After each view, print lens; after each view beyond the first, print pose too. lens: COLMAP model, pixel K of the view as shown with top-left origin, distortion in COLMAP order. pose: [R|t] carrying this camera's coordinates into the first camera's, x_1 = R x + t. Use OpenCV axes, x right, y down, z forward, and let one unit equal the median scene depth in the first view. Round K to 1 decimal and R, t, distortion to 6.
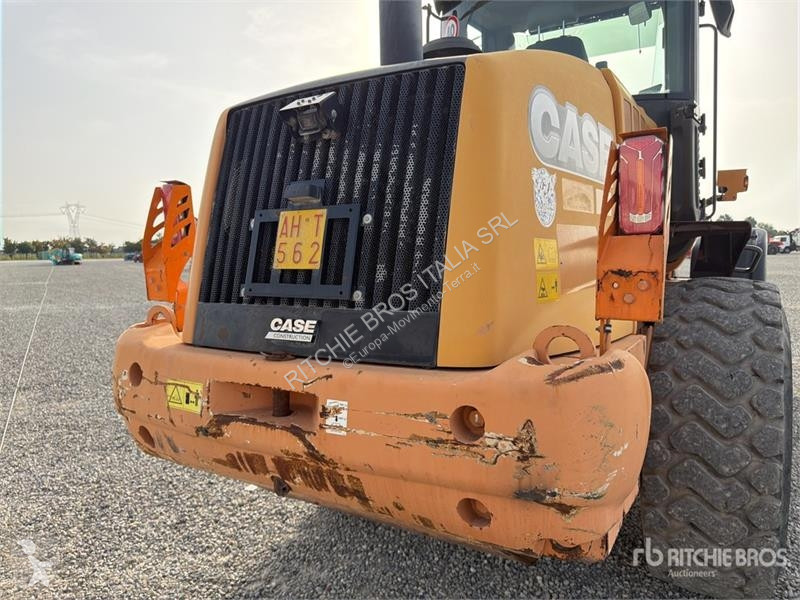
lens RADIAL K [[566.7, 0, 400.0], [0, 566.7, 300.0], [0, 0, 1]] dist [0.065552, -0.090466]
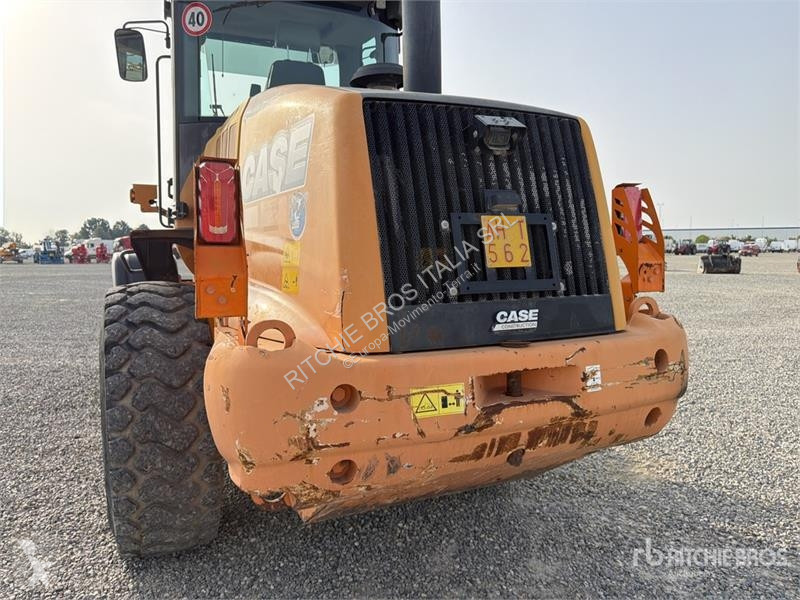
lens RADIAL K [[566.7, 0, 400.0], [0, 566.7, 300.0], [0, 0, 1]] dist [0.065552, -0.090466]
pose [[0.587943, -0.062867, 0.806456, -1.253743], [0.069390, 0.997220, 0.027150, -0.035054], [-0.805921, 0.039998, 0.590671, 0.509458]]
